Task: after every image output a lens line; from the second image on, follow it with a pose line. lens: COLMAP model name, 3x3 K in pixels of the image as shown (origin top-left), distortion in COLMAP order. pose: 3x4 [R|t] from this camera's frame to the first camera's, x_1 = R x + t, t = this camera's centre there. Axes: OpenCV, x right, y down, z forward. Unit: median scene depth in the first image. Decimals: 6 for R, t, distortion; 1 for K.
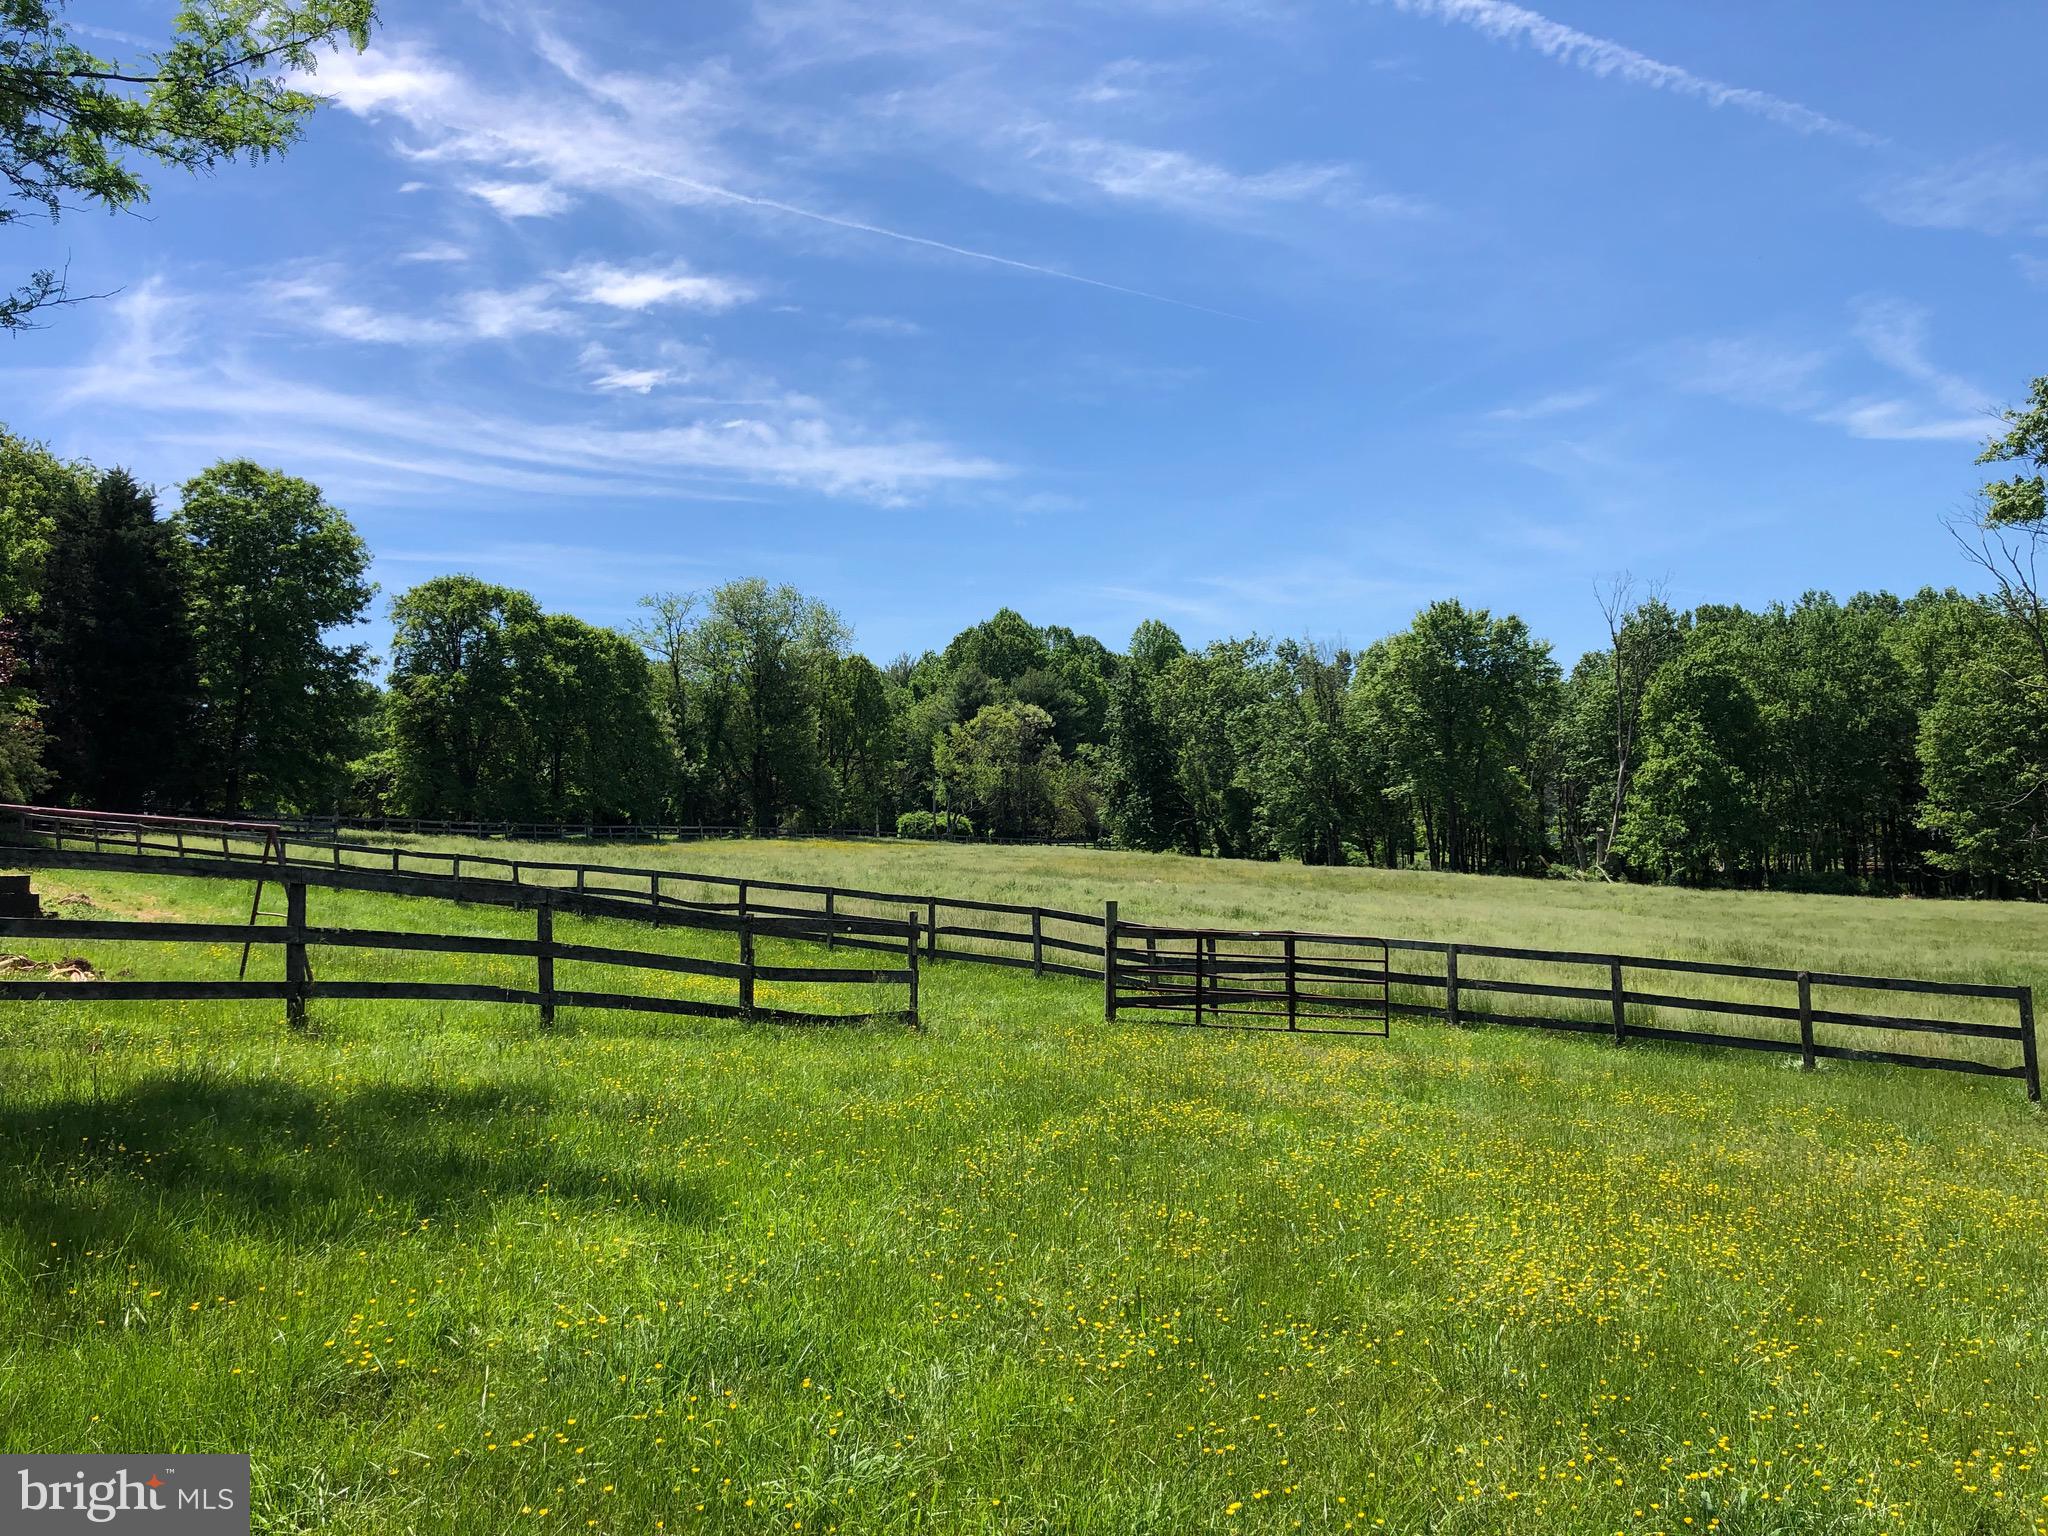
lens RADIAL K [[1845.0, 0, 1026.3], [0, 1845.0, 740.0], [0, 0, 1]] dist [0.095472, 0.007573]
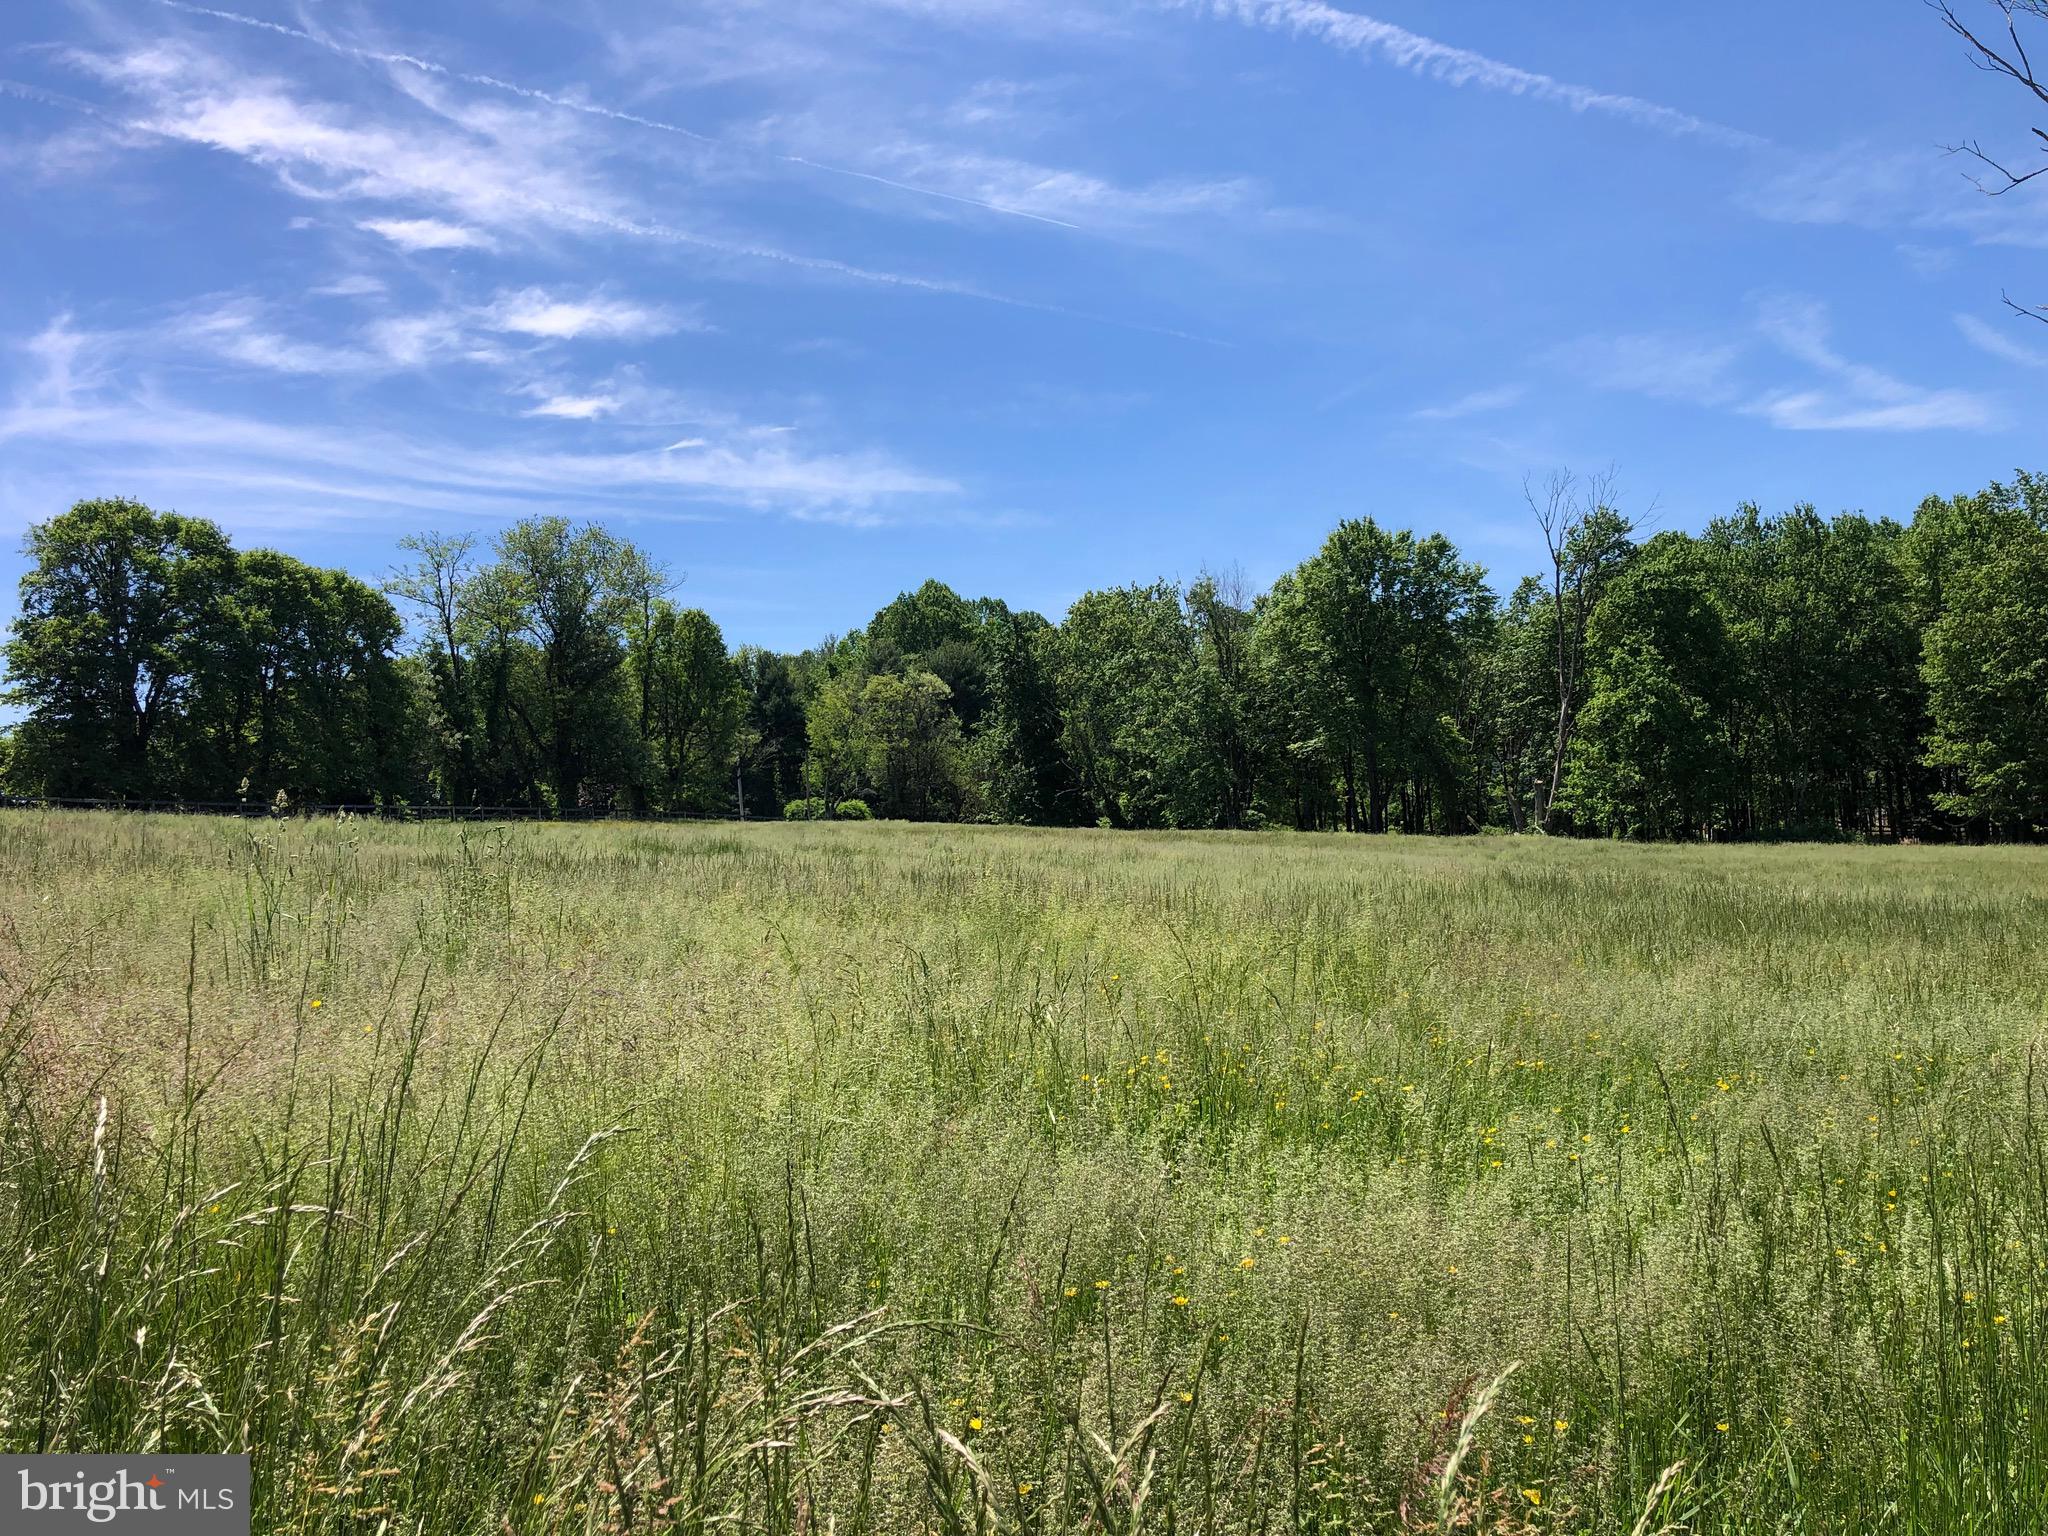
lens RADIAL K [[1776.3, 0, 1010.4], [0, 1776.3, 753.6], [0, 0, 1]] dist [0.053283, -0.011647]
pose [[0.999224, -0.024334, -0.030962, 0.098601], [0.024393, 0.999701, 0.001527, 0.028330], [0.030916, -0.002281, 0.999519, 0.202973]]
